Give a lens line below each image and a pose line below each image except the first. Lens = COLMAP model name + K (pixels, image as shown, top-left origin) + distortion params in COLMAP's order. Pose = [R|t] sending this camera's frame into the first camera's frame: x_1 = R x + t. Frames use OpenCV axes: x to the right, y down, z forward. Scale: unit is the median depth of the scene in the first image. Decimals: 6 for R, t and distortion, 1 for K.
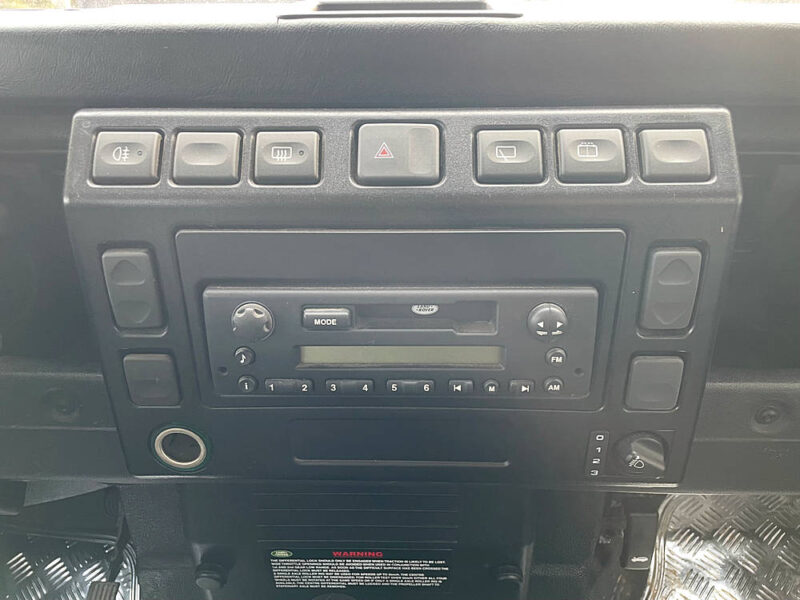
lens RADIAL K [[602.8, 0, 400.0], [0, 602.8, 300.0], [0, 0, 1]] dist [0.114280, -0.145783]
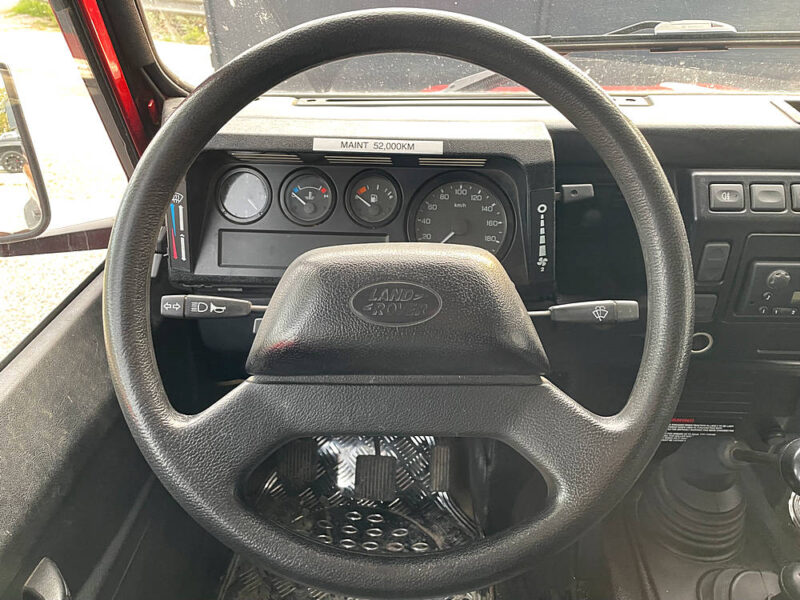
lens RADIAL K [[606.4, 0, 397.8], [0, 606.4, 296.8], [0, 0, 1]] dist [0.088593, -0.110674]
pose [[0.999592, 0.009549, -0.026913, -1.456230], [-0.006647, 0.994352, 0.105920, -0.113800], [0.027772, -0.105698, 0.994010, -1.067021]]
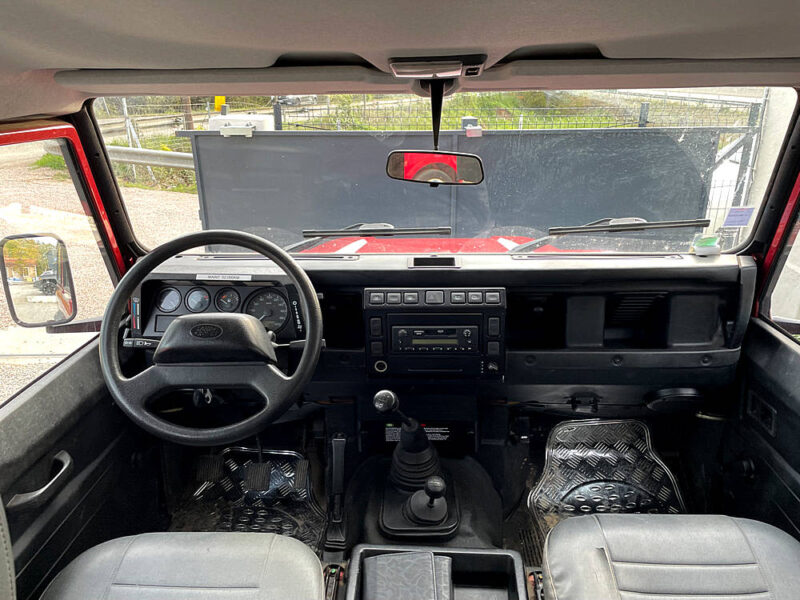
lens RADIAL K [[602.8, 0, 400.0], [0, 602.8, 300.0], [0, 0, 1]] dist [0.114280, -0.145783]
pose [[0.999792, -0.003359, -0.020117, -0.173041], [0.001340, 0.995030, -0.099564, 0.238252], [0.020352, 0.099517, 0.994828, -3.572291]]
